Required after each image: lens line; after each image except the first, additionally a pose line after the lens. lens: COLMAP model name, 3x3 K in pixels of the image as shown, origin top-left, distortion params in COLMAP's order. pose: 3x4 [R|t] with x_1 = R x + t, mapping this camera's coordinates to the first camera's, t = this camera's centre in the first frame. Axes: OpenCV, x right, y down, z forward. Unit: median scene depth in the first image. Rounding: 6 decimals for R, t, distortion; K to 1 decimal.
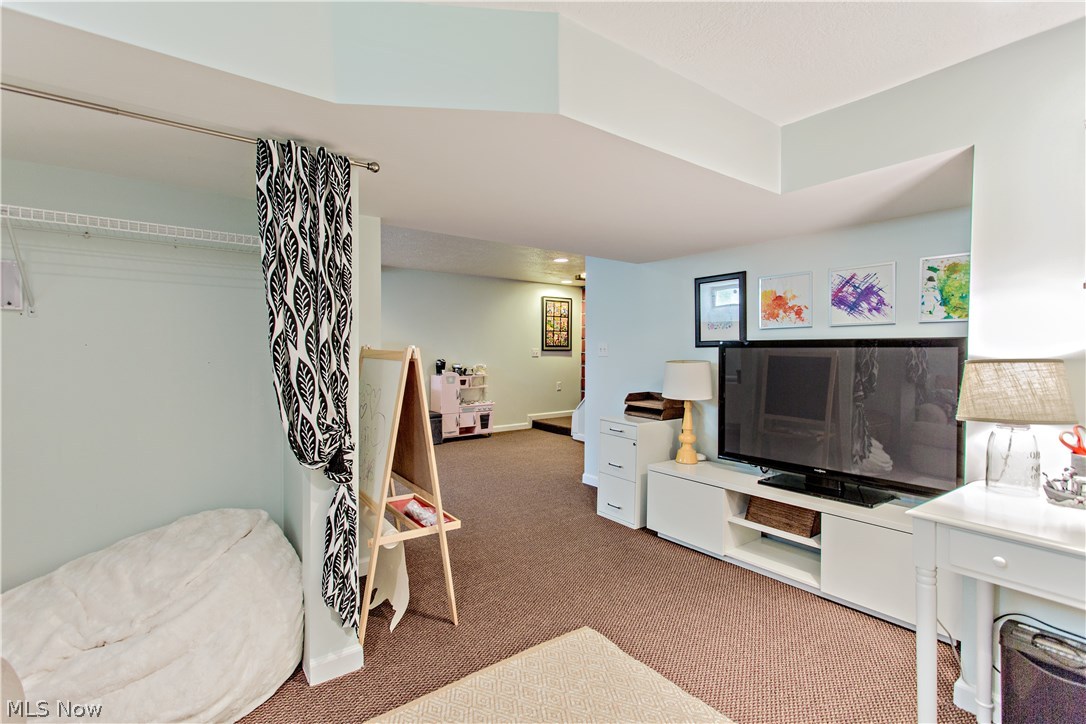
lens RADIAL K [[515.1, 0, 543.8], [0, 515.1, 356.7], [0, 0, 1]] dist [0.003765, 0.000178]
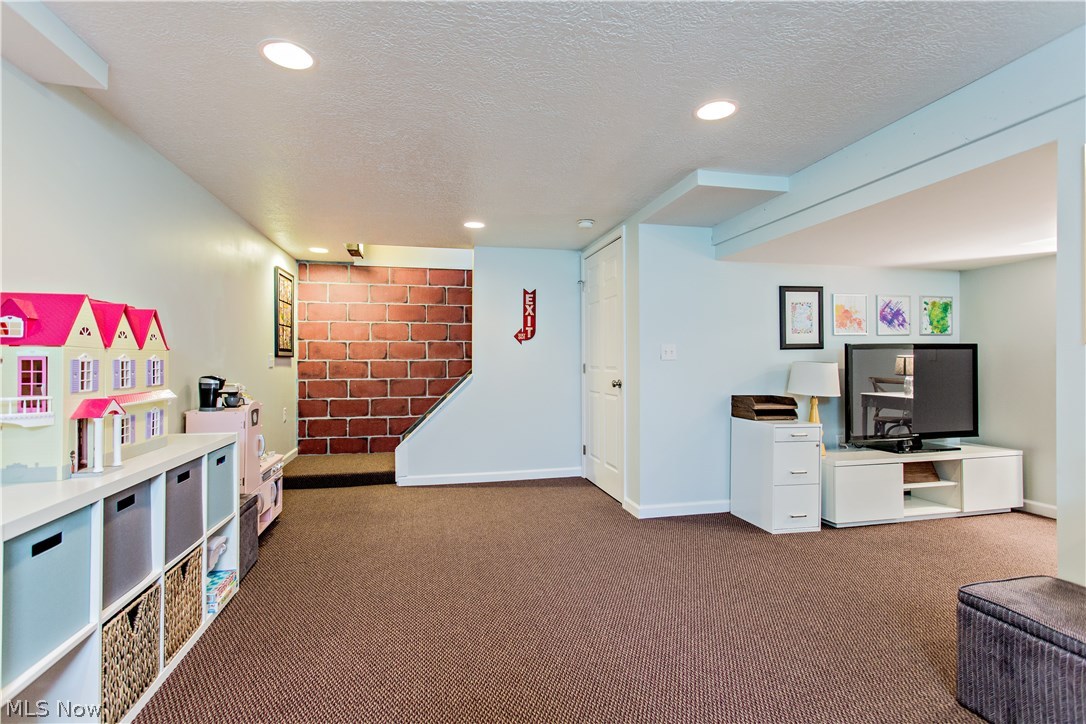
lens RADIAL K [[515.1, 0, 542.5], [0, 515.1, 358.2], [0, 0, 1]] dist [0.003765, 0.000178]
pose [[0.407437, -0.000458, 0.913233, -1.040826], [0.018898, 0.999790, -0.007929, -0.000410], [-0.913038, 0.020488, 0.407360, 1.172546]]
